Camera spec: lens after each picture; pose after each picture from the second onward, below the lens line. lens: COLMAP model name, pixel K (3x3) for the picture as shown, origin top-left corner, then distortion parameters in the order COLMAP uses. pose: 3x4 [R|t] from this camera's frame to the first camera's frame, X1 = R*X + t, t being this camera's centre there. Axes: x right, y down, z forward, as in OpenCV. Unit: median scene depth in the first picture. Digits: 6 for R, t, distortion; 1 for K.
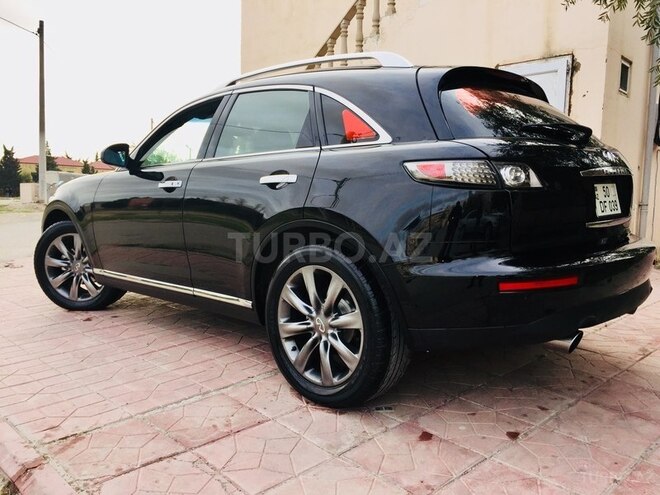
lens RADIAL K [[567.9, 0, 330.0], [0, 567.9, 247.5], [0, 0, 1]] dist [0.091555, -0.139052]
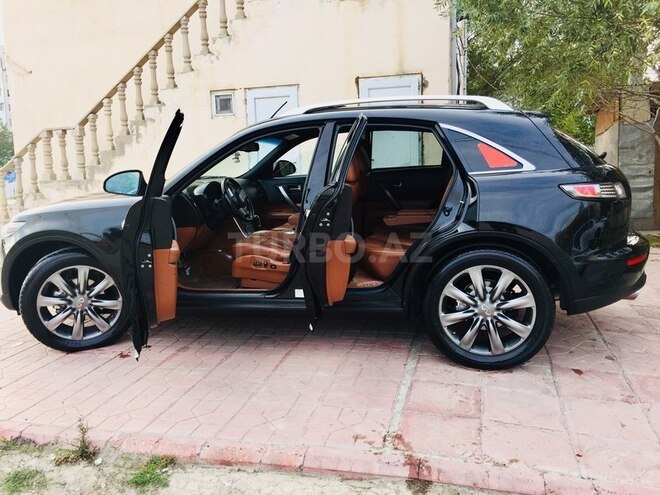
lens RADIAL K [[567.9, 0, 330.0], [0, 567.9, 247.5], [0, 0, 1]] dist [0.091555, -0.139052]
pose [[0.852128, -0.113142, 0.510956, -0.960994], [0.094535, 0.993567, 0.062350, -0.120506], [-0.514724, -0.004827, 0.857343, 0.058680]]
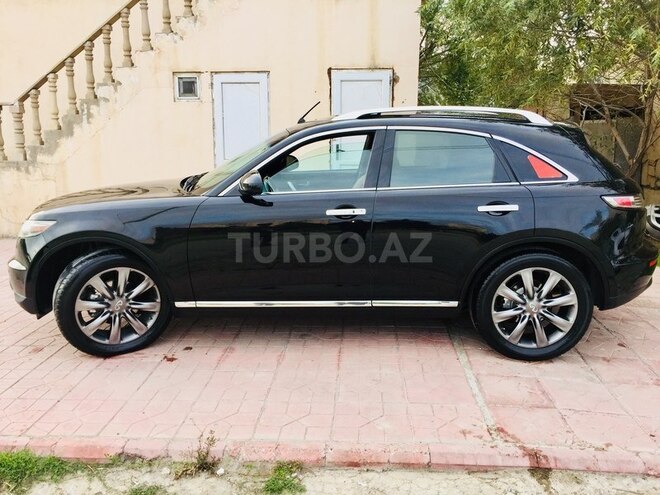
lens RADIAL K [[567.9, 0, 330.0], [0, 567.9, 247.5], [0, 0, 1]] dist [0.091555, -0.139052]
pose [[0.737980, -0.136804, 0.660810, -1.315713], [0.076359, 0.989875, 0.119652, -0.224536], [-0.670489, -0.037842, 0.740954, 0.269302]]
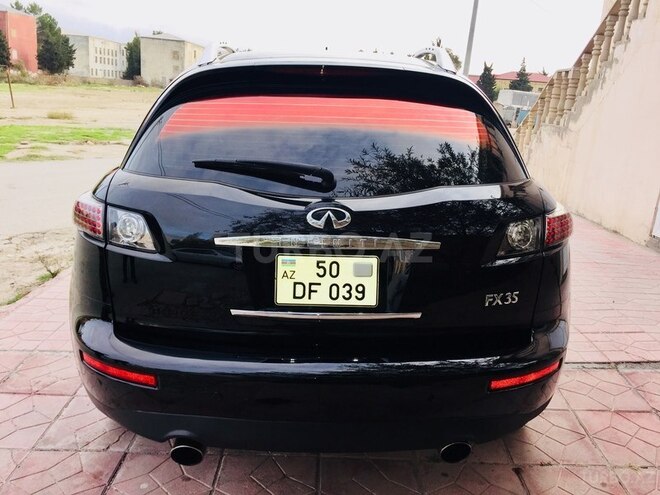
lens RADIAL K [[567.9, 0, 330.0], [0, 567.9, 247.5], [0, 0, 1]] dist [0.091555, -0.139052]
pose [[0.710433, 0.215995, -0.669799, 0.882859], [-0.120536, 0.975019, 0.186572, -0.234681], [0.693365, -0.051812, 0.718721, 0.520911]]
